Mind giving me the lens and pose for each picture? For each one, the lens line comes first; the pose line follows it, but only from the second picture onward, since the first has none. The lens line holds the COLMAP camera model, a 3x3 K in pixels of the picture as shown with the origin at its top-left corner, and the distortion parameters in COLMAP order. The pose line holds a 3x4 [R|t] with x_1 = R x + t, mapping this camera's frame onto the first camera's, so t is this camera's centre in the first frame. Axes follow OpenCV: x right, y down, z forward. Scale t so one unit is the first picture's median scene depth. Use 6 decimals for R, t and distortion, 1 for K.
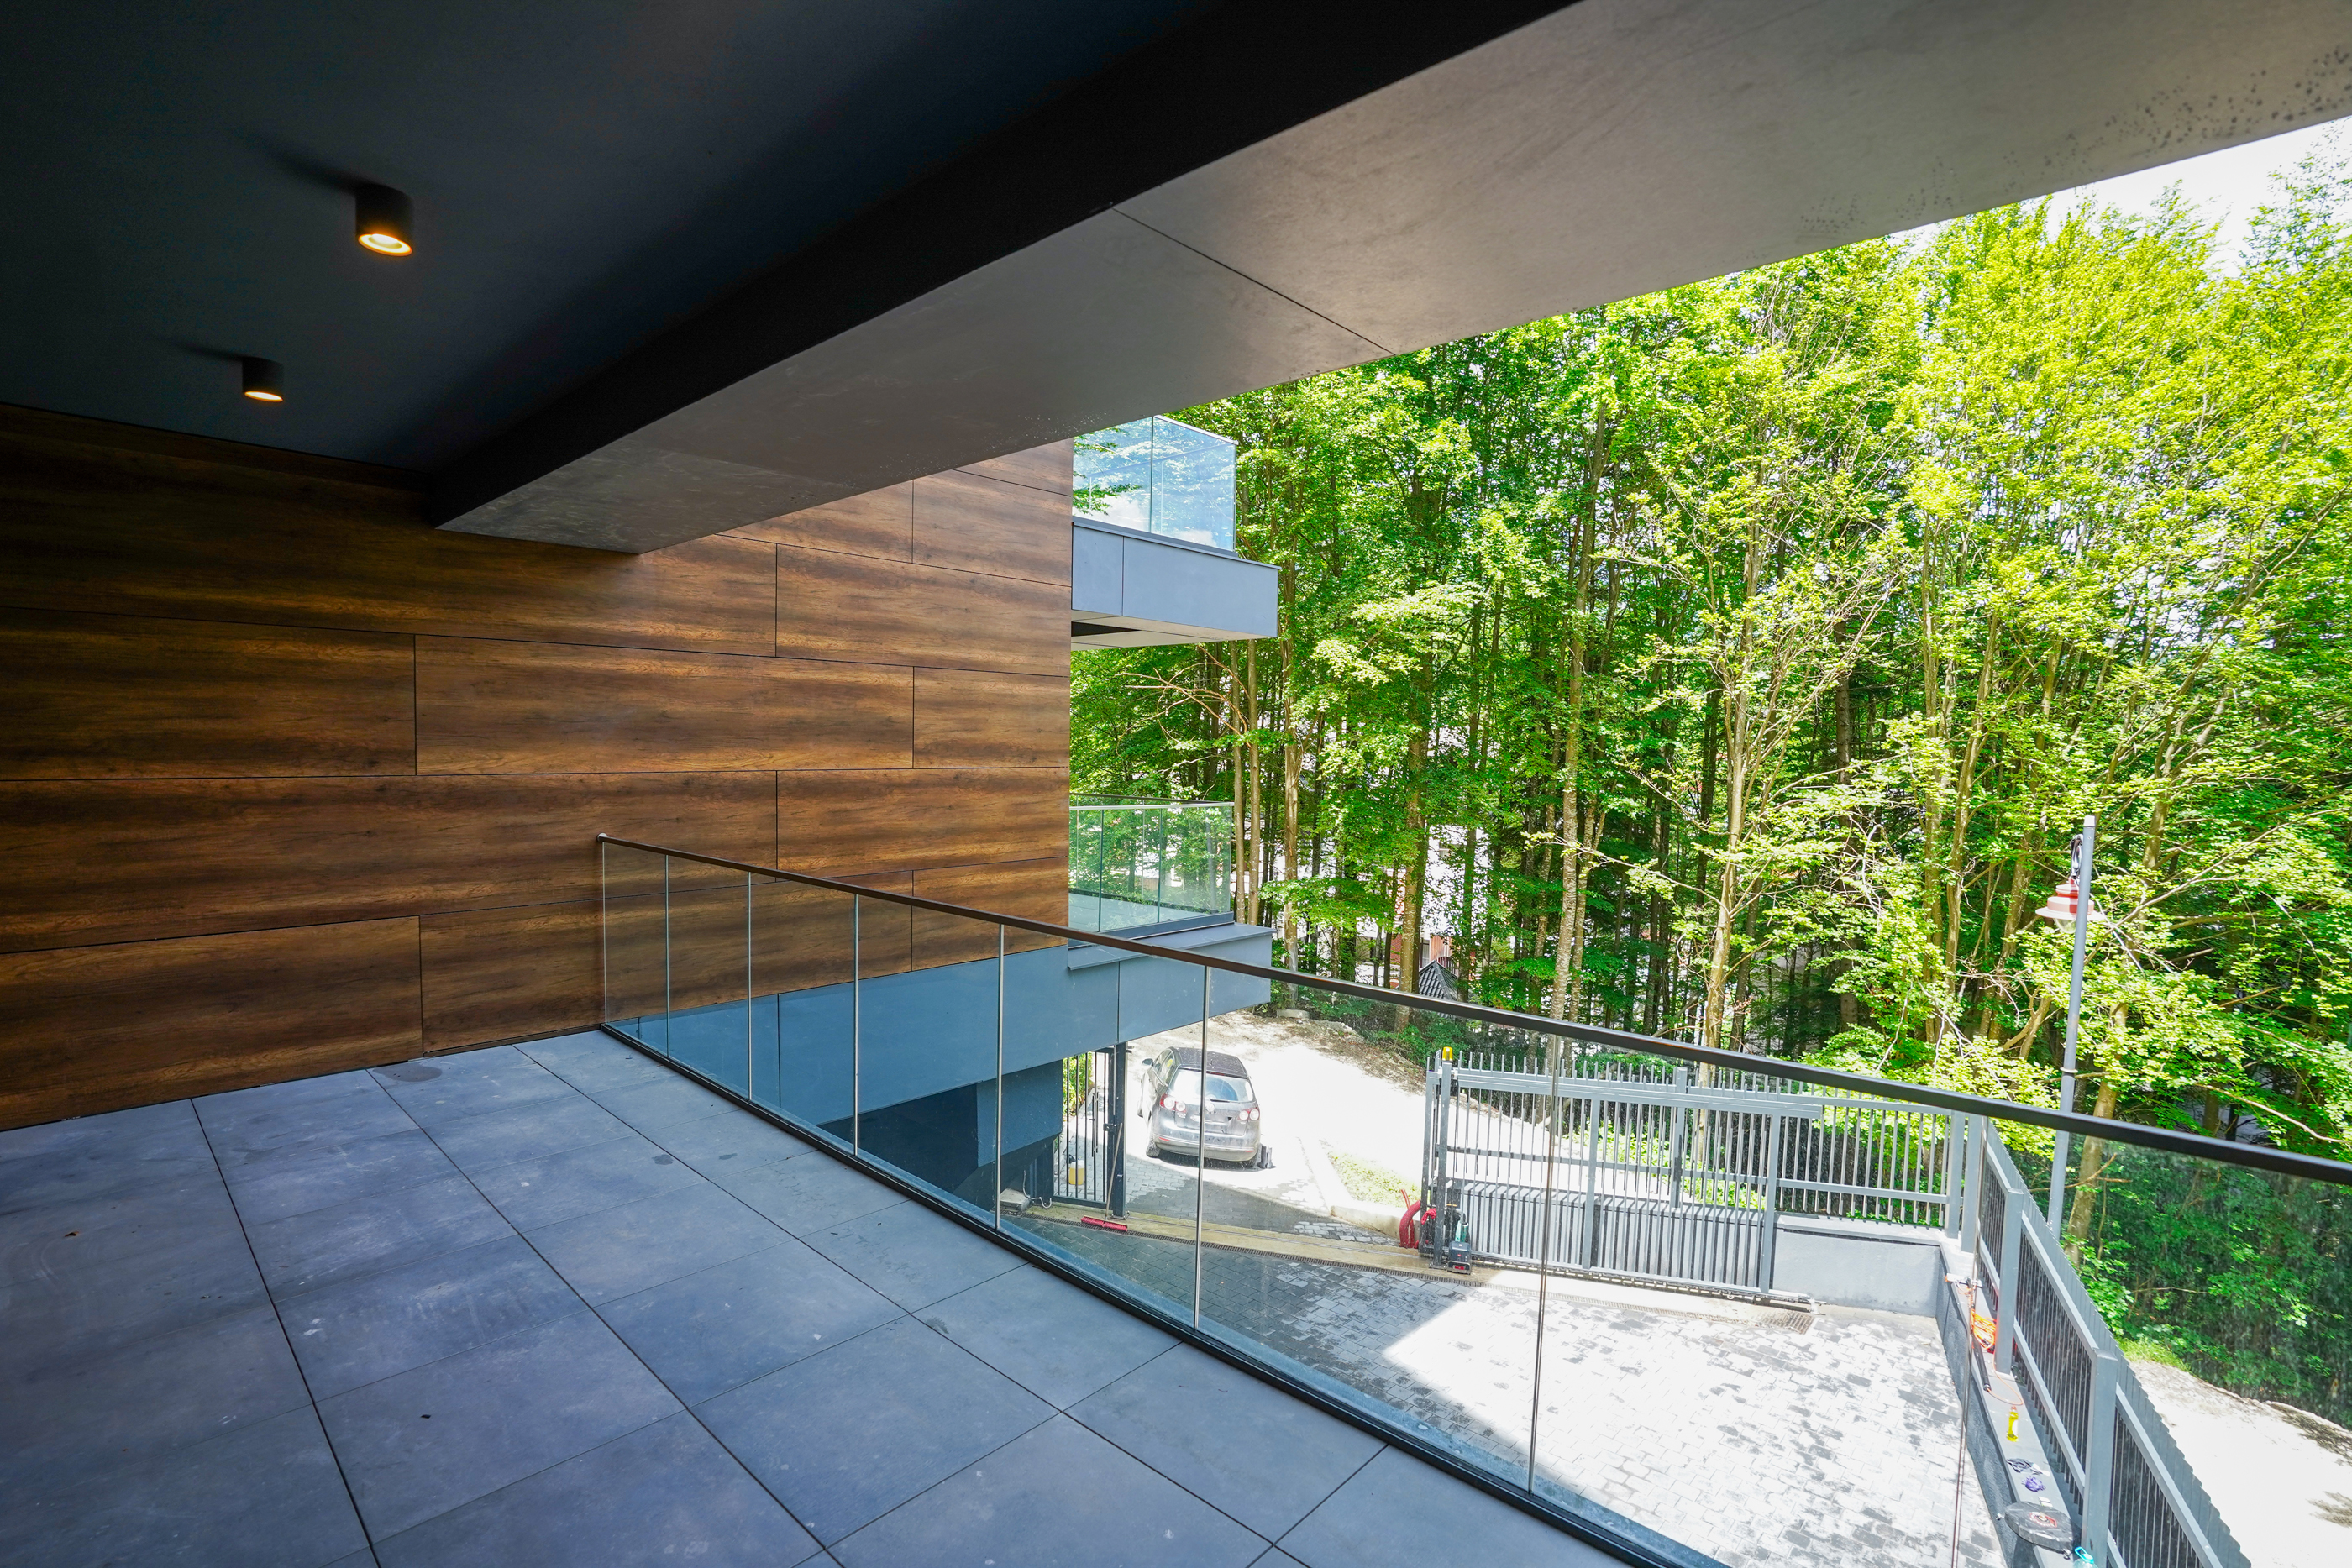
lens RADIAL K [[1084.4, 0, 1160.7], [0, 1084.4, 790.2], [0, 0, 1]] dist [-0.070514, 0.026644]
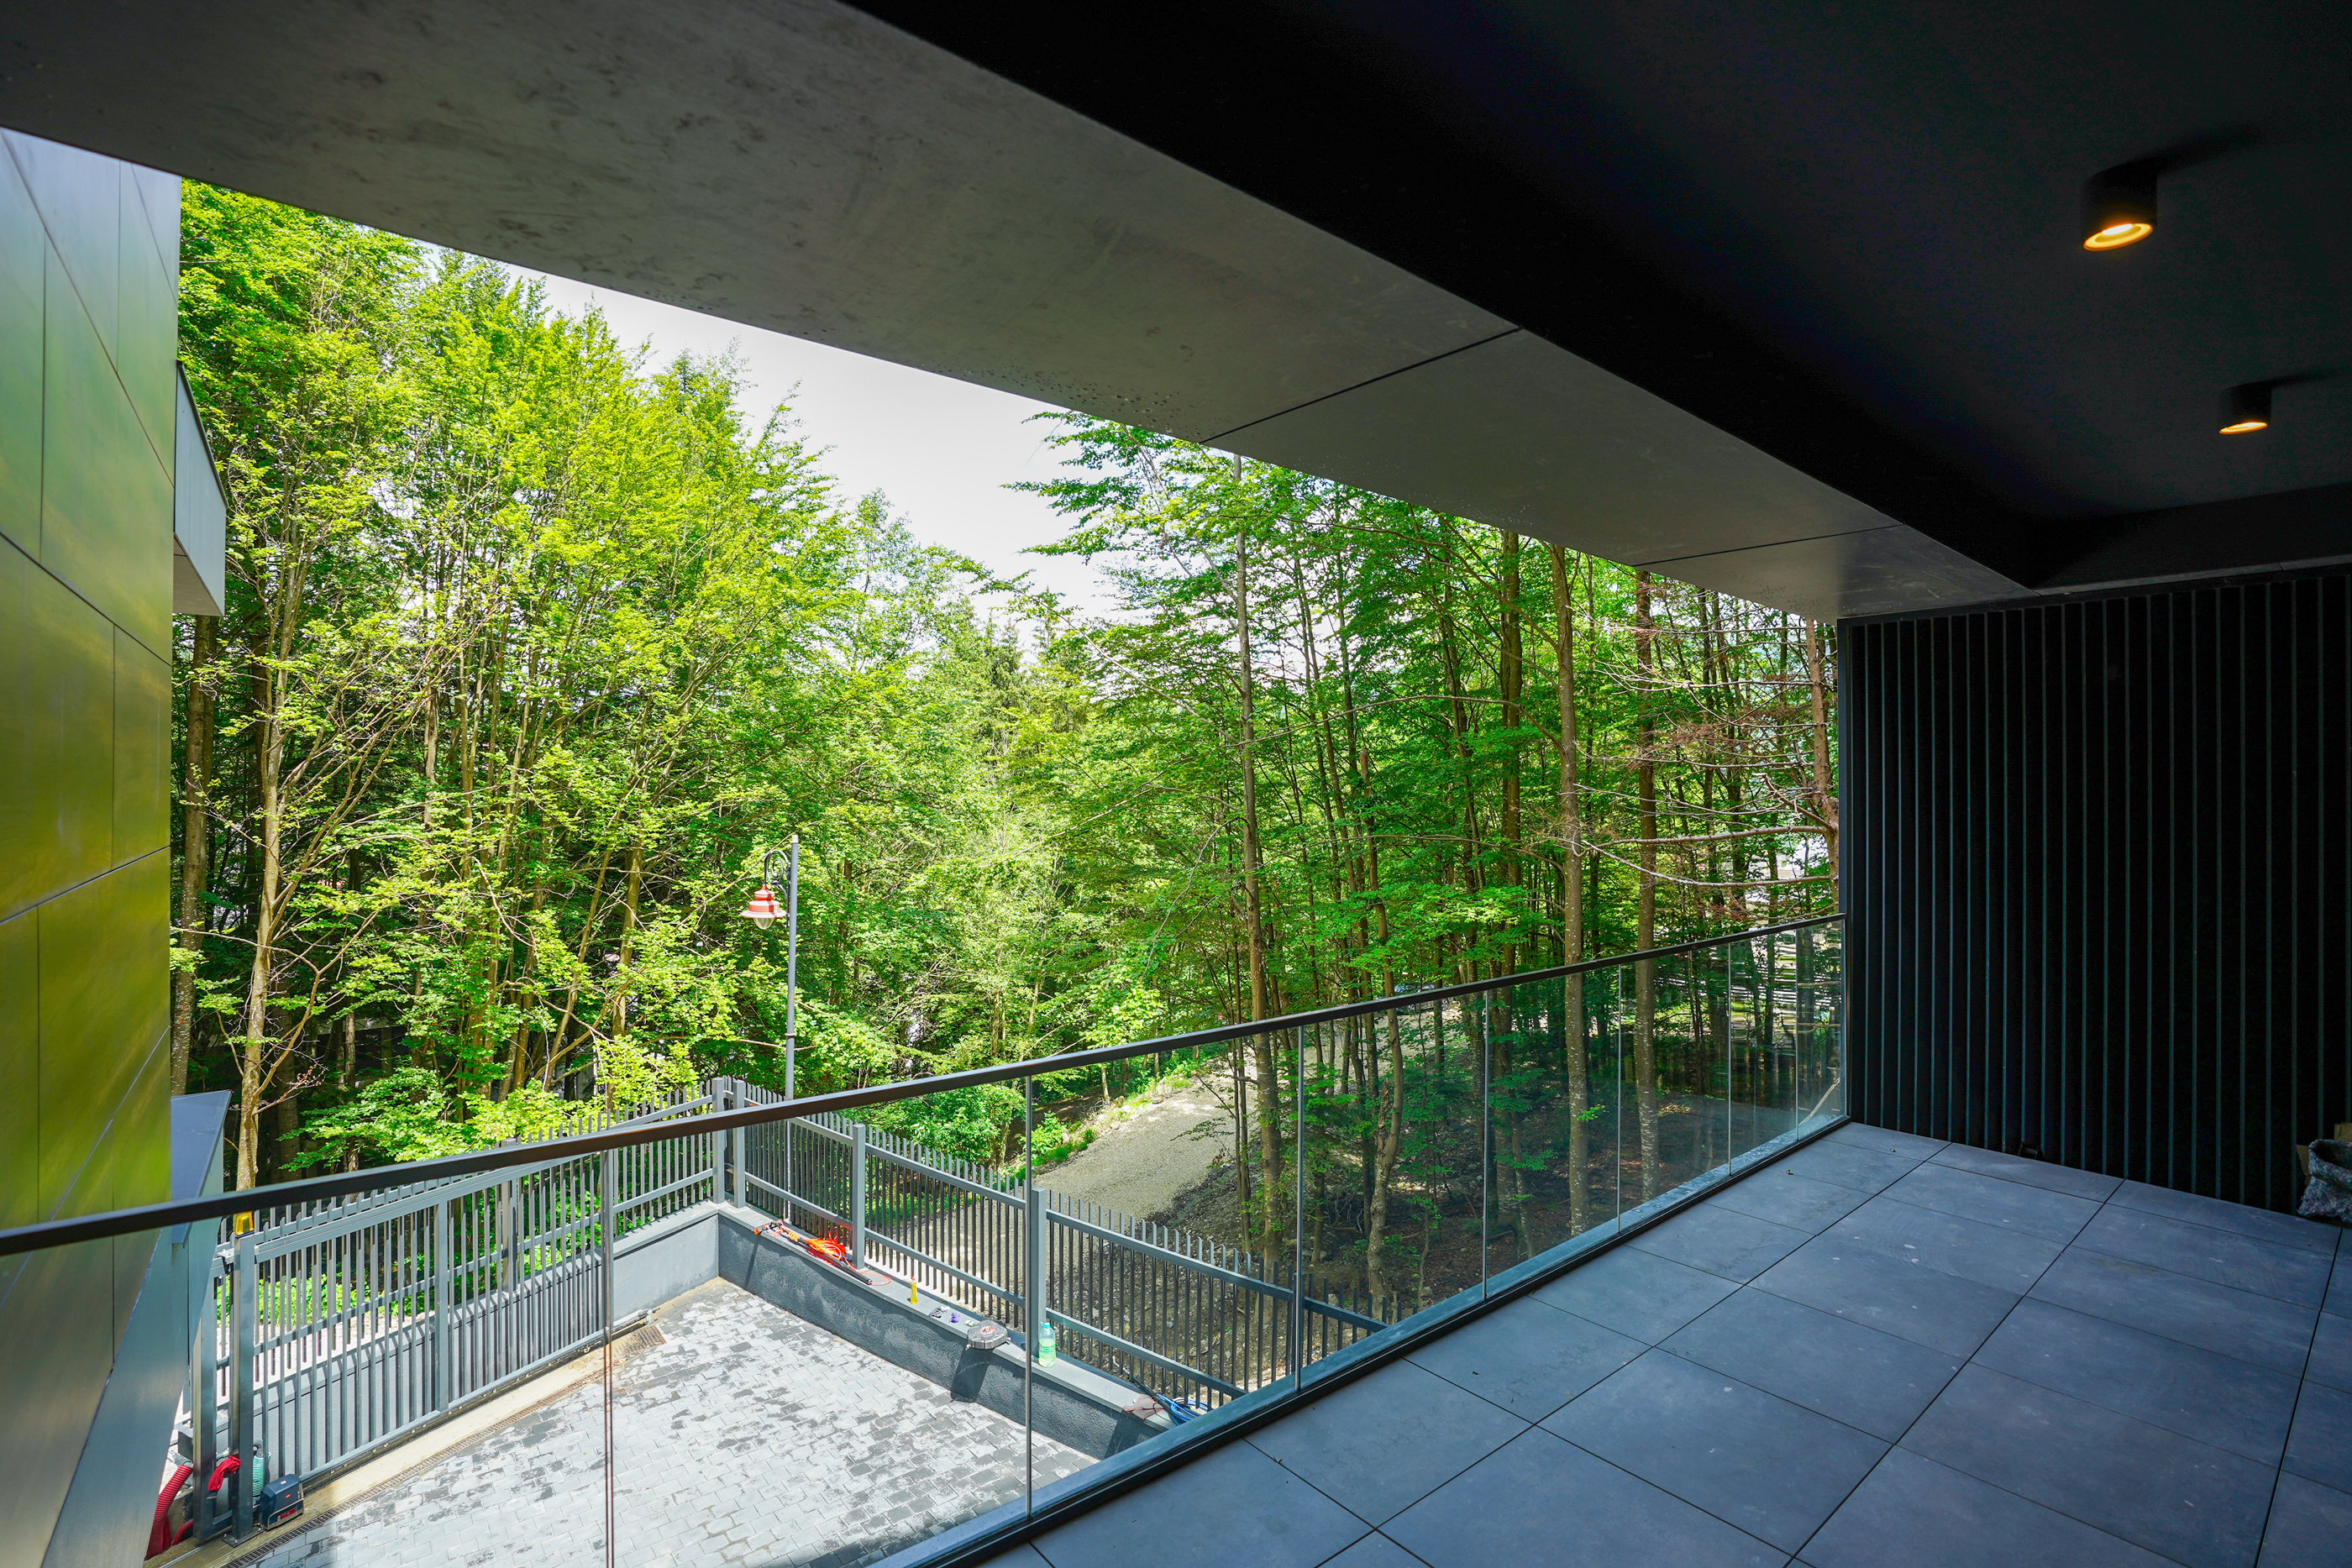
lens RADIAL K [[1077.0, 0, 1167.9], [0, 1077.0, 781.5], [0, 0, 1]] dist [-0.071703, 0.025279]
pose [[0.147724, -0.010944, 0.988968, -0.808017], [0.040742, 0.999157, 0.004971, -0.054828], [-0.988189, 0.039558, 0.148046, 0.795618]]
